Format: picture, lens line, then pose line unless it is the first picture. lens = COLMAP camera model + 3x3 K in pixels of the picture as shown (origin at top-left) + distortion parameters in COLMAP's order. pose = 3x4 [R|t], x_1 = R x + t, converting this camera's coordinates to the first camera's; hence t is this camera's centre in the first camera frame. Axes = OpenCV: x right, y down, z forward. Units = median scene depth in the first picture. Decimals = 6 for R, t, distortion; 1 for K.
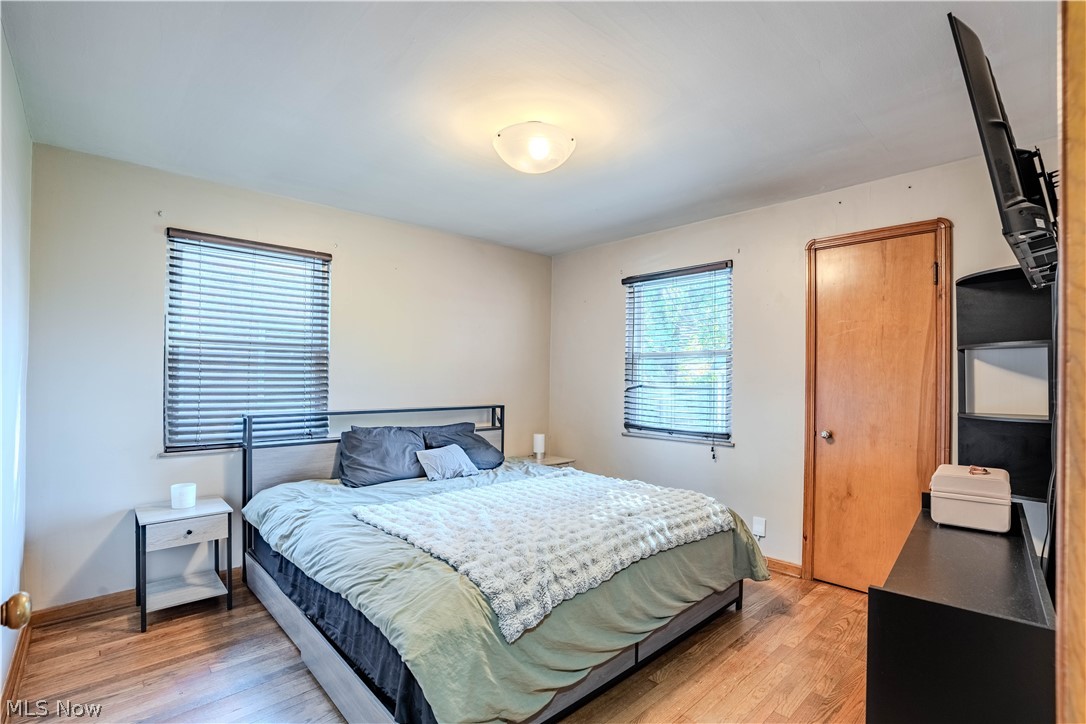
lens RADIAL K [[506.5, 0, 543.6], [0, 506.5, 376.1], [0, 0, 1]] dist [-0.067511, 0.025559]
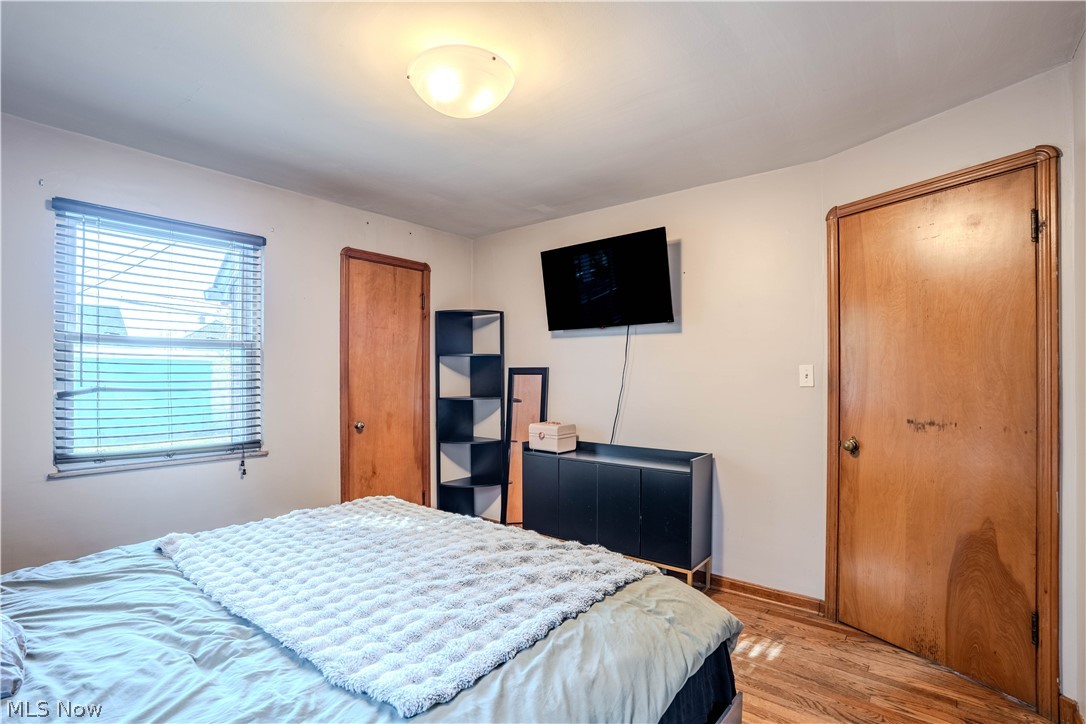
lens RADIAL K [[506.5, 0, 543.6], [0, 506.5, 376.1], [0, 0, 1]] dist [-0.067511, 0.025559]
pose [[-0.121918, -0.005679, 0.992524, -0.604818], [-0.004193, 0.999978, 0.005207, -0.001372], [-0.992531, -0.003527, -0.121939, 0.723063]]
